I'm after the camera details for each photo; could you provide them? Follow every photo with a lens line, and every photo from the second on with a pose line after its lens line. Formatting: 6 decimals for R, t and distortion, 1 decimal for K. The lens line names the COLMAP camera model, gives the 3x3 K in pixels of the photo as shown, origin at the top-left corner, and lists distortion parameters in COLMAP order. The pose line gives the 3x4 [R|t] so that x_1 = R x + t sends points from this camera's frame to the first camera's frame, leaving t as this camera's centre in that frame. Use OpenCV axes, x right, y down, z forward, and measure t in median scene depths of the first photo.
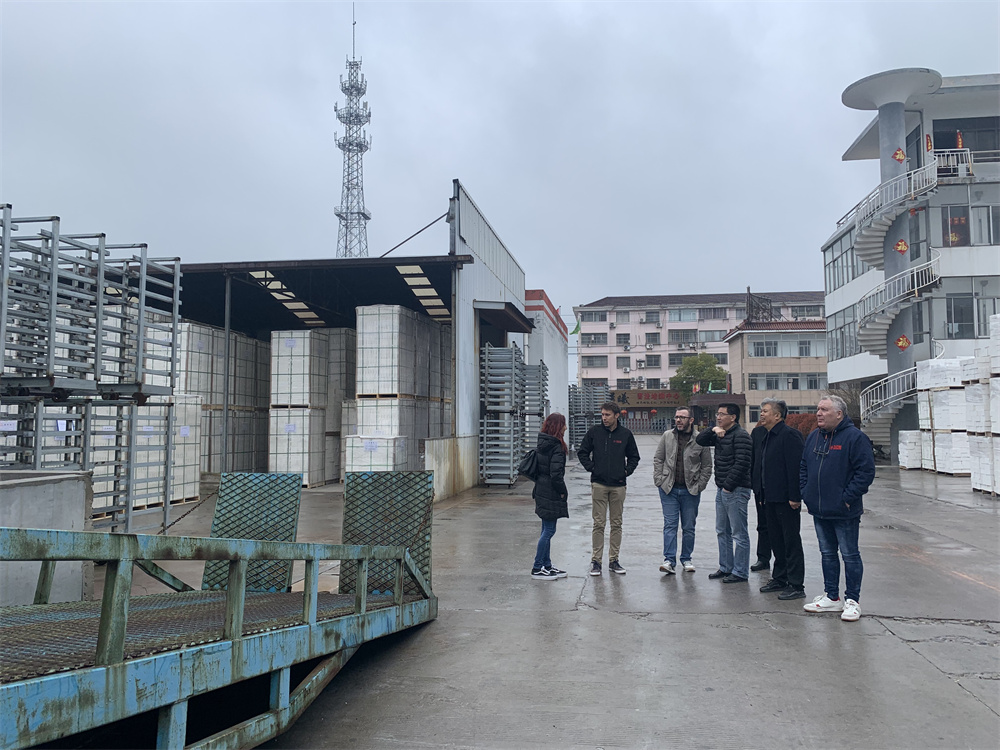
lens RADIAL K [[759.4, 0, 510.0], [0, 759.4, 359.8], [0, 0, 1]] dist [0.067625, -0.067843]
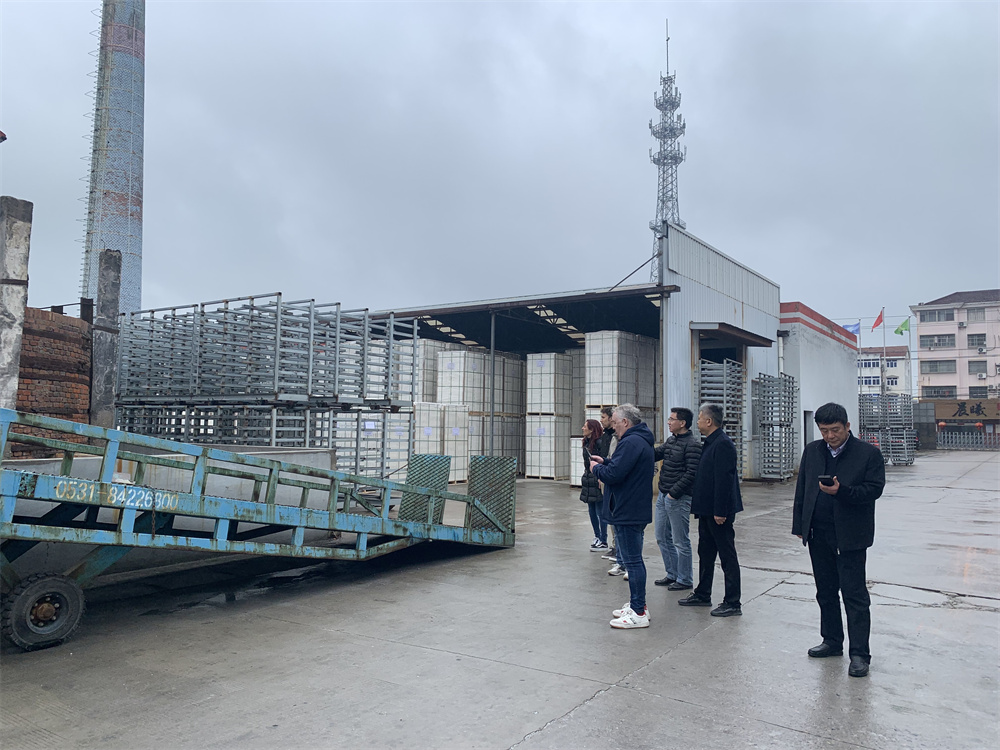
lens RADIAL K [[759.4, 0, 494.7], [0, 759.4, 365.9], [0, 0, 1]] dist [0.067625, -0.067843]
pose [[0.900424, -0.018006, -0.434640, 0.118064], [0.017051, 0.999836, -0.006096, -0.007357], [0.434679, -0.001922, 0.900584, -0.095855]]
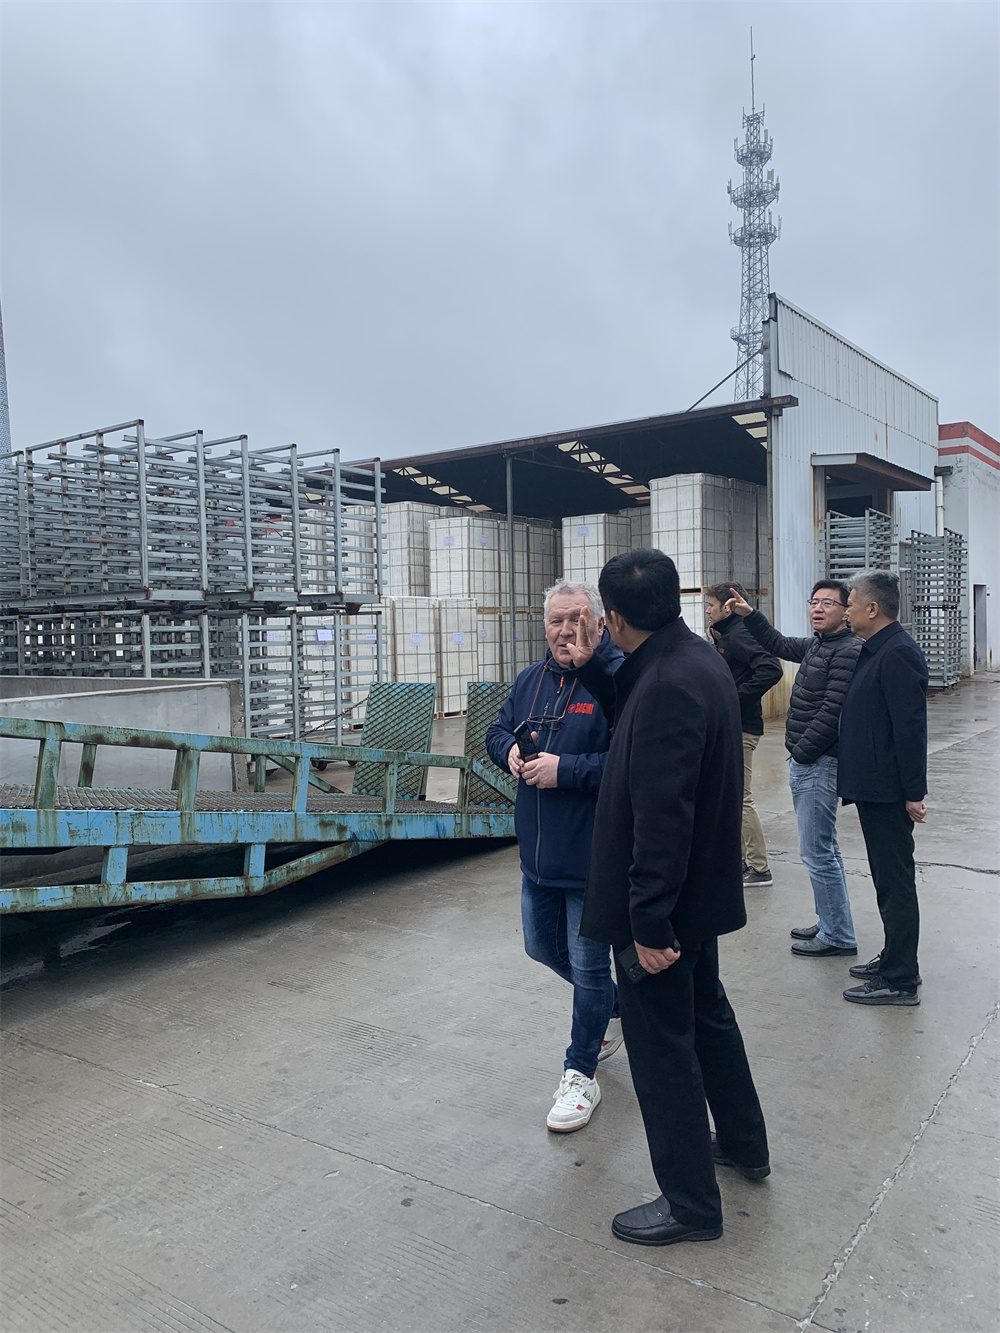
lens RADIAL K [[1012.3, 0, 489.9], [0, 1012.3, 645.9], [0, 0, 1]] dist [0.067625, -0.067843]
pose [[0.884633, -0.011292, -0.466151, 0.087097], [0.060602, 0.994012, 0.090927, -0.002326], [0.462333, -0.108686, 0.880020, -0.020213]]
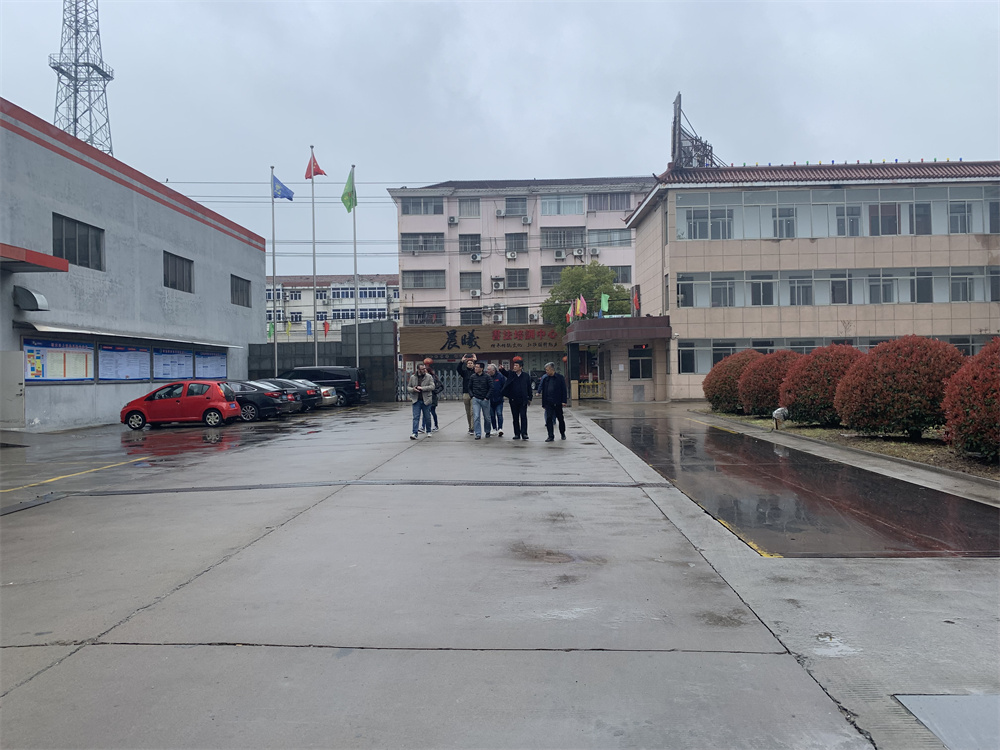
lens RADIAL K [[759.4, 0, 510.6], [0, 759.4, 372.9], [0, 0, 1]] dist [0.067625, -0.067843]
pose [[0.991979, -0.014096, 0.125611, 0.333958], [0.004470, 0.997053, 0.076583, 0.100648], [-0.126321, -0.075408, 0.989119, 1.215800]]
